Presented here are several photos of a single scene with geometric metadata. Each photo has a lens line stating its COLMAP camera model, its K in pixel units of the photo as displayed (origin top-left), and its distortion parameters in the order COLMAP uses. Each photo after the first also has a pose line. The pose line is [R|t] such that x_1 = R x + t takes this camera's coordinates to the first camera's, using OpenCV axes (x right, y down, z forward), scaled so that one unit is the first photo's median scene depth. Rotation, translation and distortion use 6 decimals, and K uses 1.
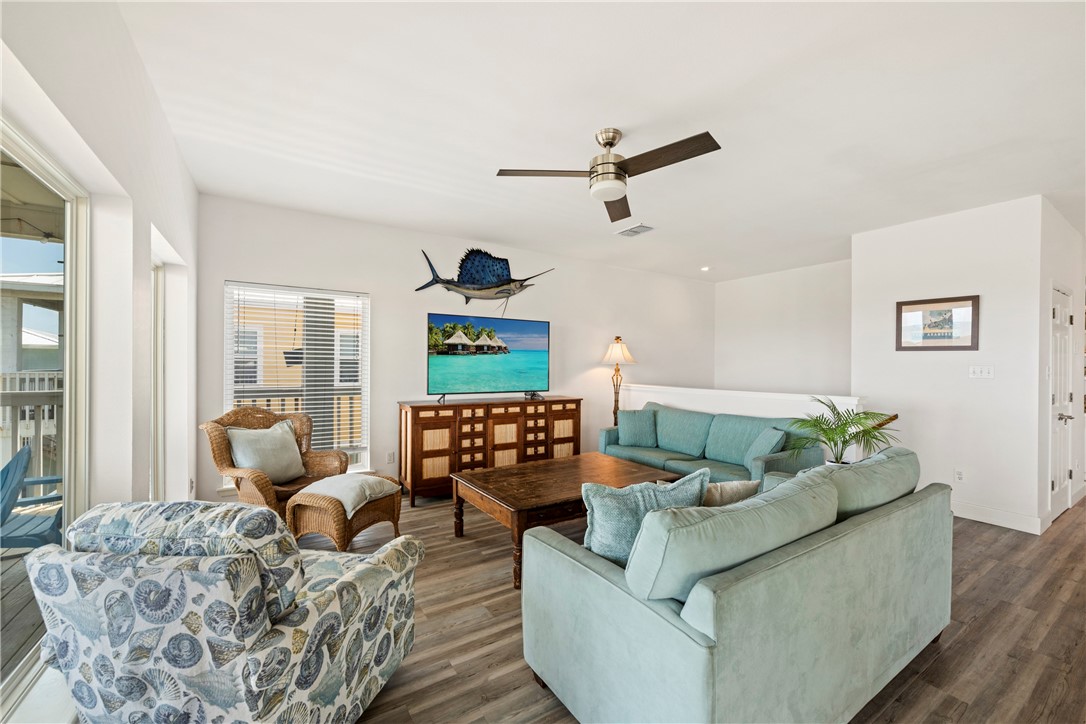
lens RADIAL K [[434.7, 0, 550.1], [0, 434.7, 368.3], [0, 0, 1]] dist [-0.002146, 0.000164]
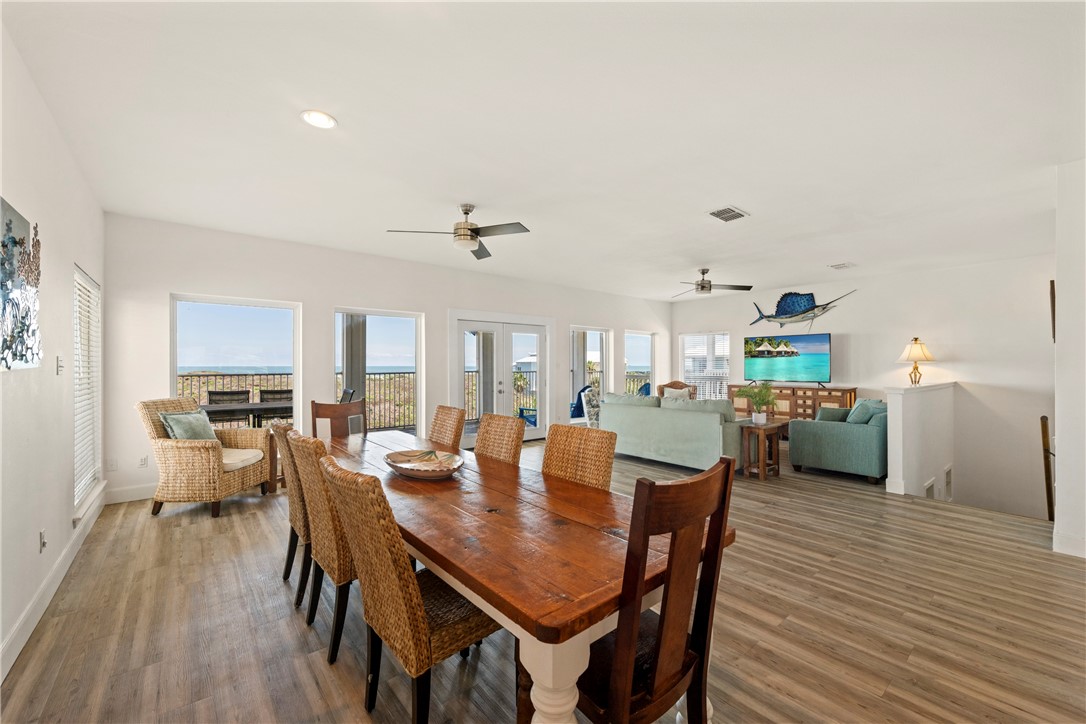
lens RADIAL K [[434.7, 0, 540.5], [0, 434.7, 367.0], [0, 0, 1]] dist [-0.002146, 0.000164]
pose [[0.120376, 0.001171, -0.992728, 1.435748], [-0.000951, 0.999999, 0.001064, 0.001548], [0.992728, 0.000815, 0.120377, -0.117410]]
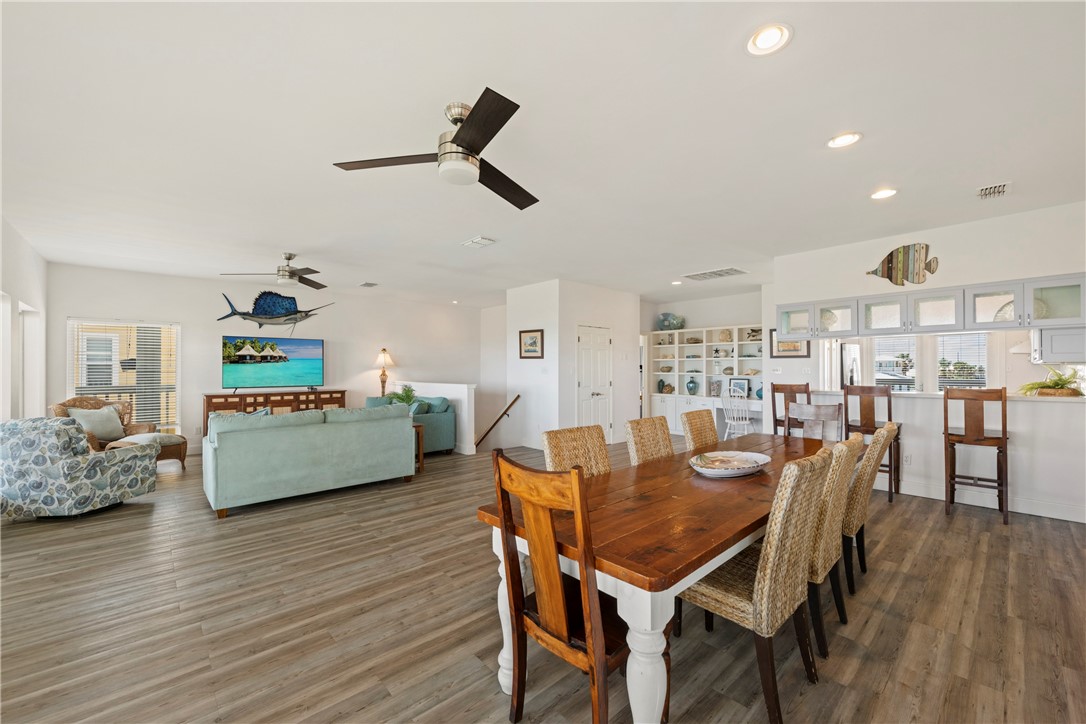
lens RADIAL K [[434.7, 0, 550.9], [0, 434.7, 366.4], [0, 0, 1]] dist [-0.002146, 0.000164]
pose [[0.984593, -0.007867, 0.174686, 0.572955], [0.009317, 0.999929, -0.007481, 0.004803], [-0.174614, 0.008993, 0.984596, -0.696683]]
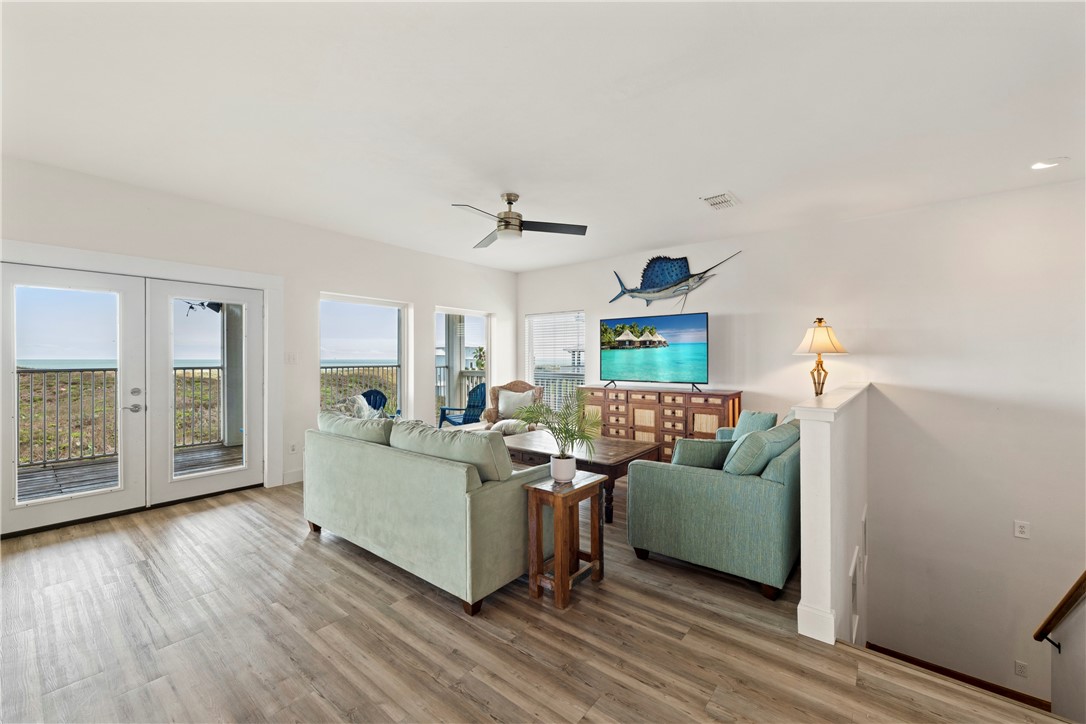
lens RADIAL K [[434.7, 0, 543.3], [0, 434.7, 363.0], [0, 0, 1]] dist [-0.002146, 0.000164]
pose [[0.317277, 0.006162, -0.948313, 0.898088], [-0.002240, 0.999981, 0.005748, 0.000859], [0.948330, 0.000301, 0.317285, 0.381861]]
